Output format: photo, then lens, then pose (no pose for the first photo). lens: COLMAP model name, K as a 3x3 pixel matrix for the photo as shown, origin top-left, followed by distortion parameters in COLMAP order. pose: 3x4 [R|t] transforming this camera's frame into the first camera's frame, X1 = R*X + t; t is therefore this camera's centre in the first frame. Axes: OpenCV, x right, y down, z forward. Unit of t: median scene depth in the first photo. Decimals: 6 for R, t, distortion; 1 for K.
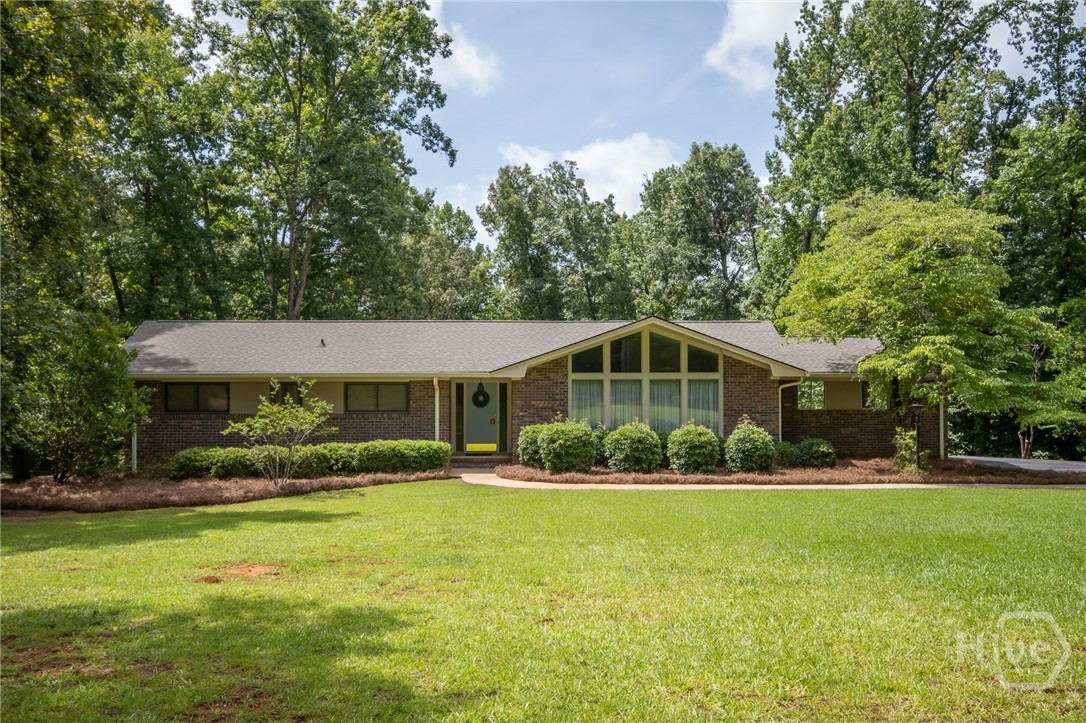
lens RADIAL K [[977.6, 0, 543.0], [0, 977.6, 361.5], [0, 0, 1]] dist [-0.008168, 0.001645]
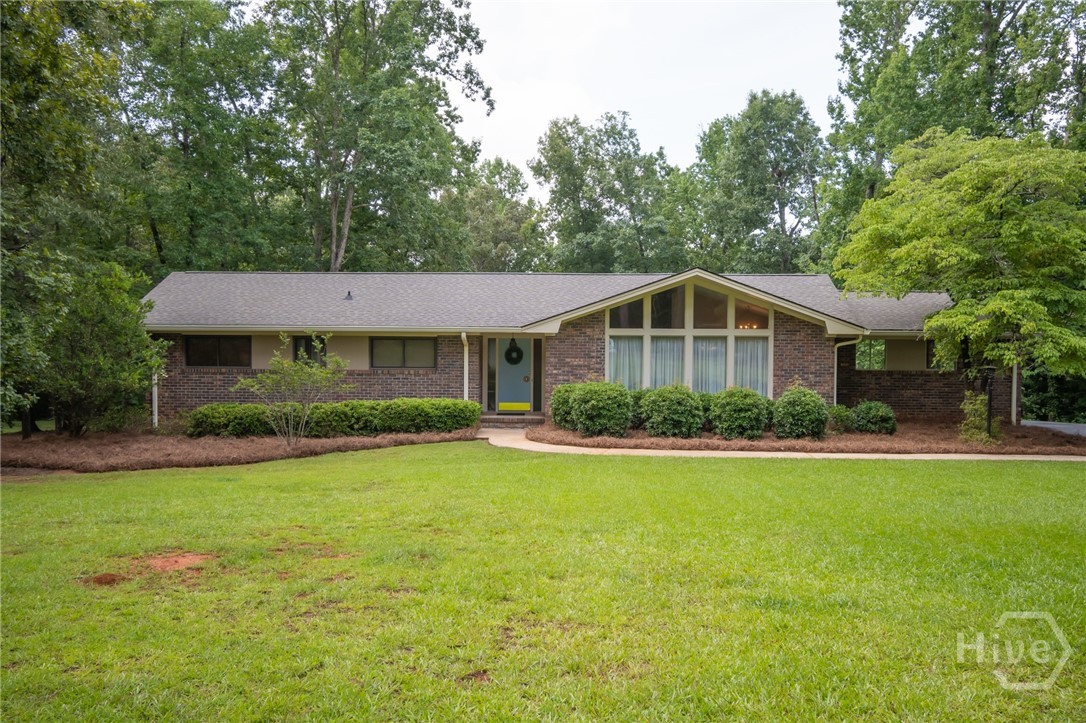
lens RADIAL K [[931.1, 0, 543.0], [0, 931.1, 361.5], [0, 0, 1]] dist [-0.003695, -0.009421]
pose [[0.997380, 0.009877, -0.071669, 0.029828], [-0.006498, 0.998863, 0.047224, 0.001417], [0.072054, -0.046634, 0.996310, 0.103673]]
